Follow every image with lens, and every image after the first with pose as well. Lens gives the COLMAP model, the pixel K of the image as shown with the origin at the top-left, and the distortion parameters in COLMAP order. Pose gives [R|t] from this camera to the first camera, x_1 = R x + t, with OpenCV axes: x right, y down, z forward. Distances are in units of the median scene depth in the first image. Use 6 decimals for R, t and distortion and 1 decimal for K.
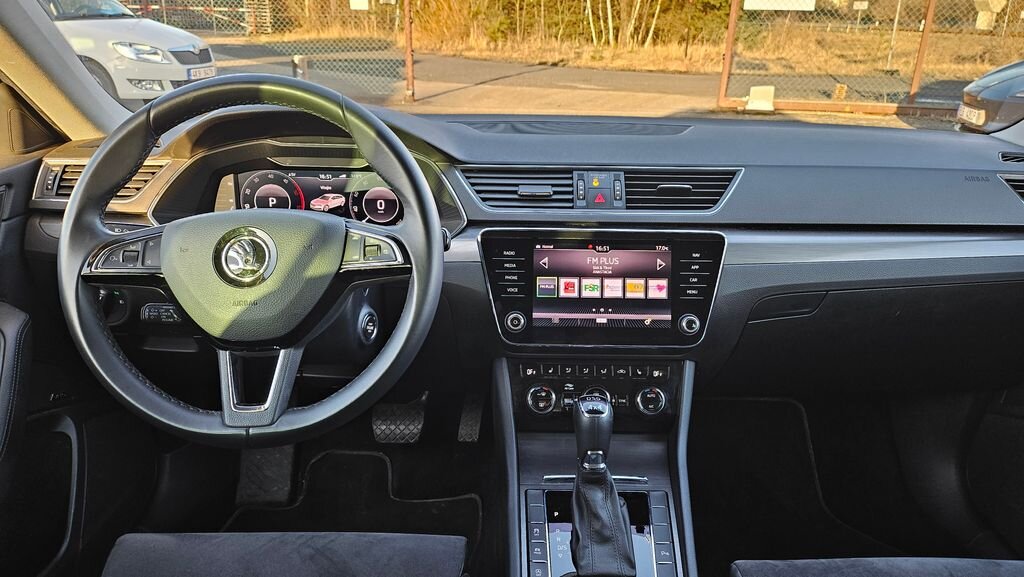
lens RADIAL K [[722.1, 0, 512.0], [0, 722.1, 288.5], [0, 0, 1]] dist [0.088296, -0.101982]
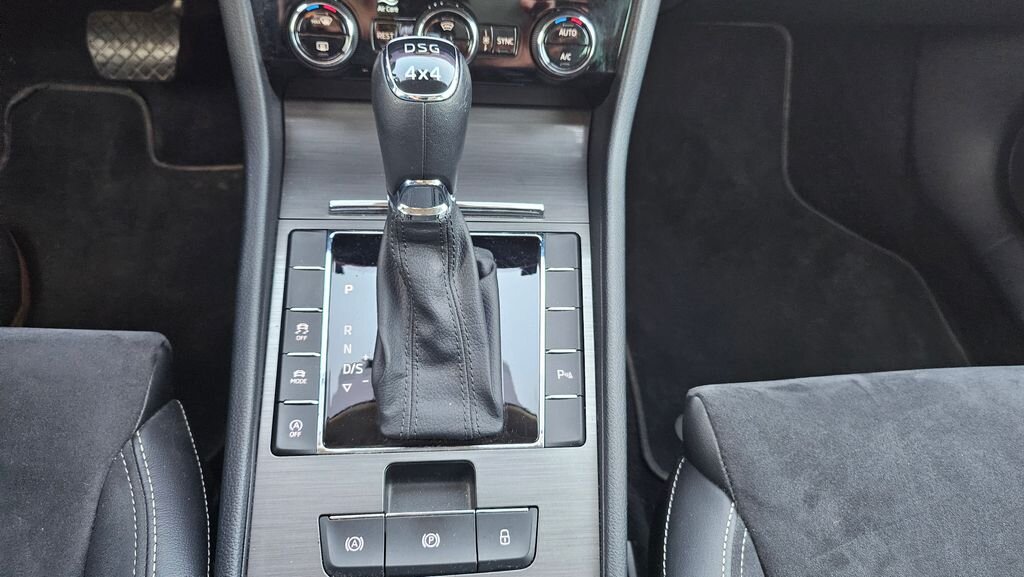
lens RADIAL K [[722.1, 0, 512.0], [0, 722.1, 288.5], [0, 0, 1]] dist [0.088296, -0.101982]
pose [[0.991588, -0.009081, 0.129114, 0.097272], [-0.057416, 0.863158, 0.501658, 0.059665], [-0.116001, -0.504851, 0.855376, 0.535284]]
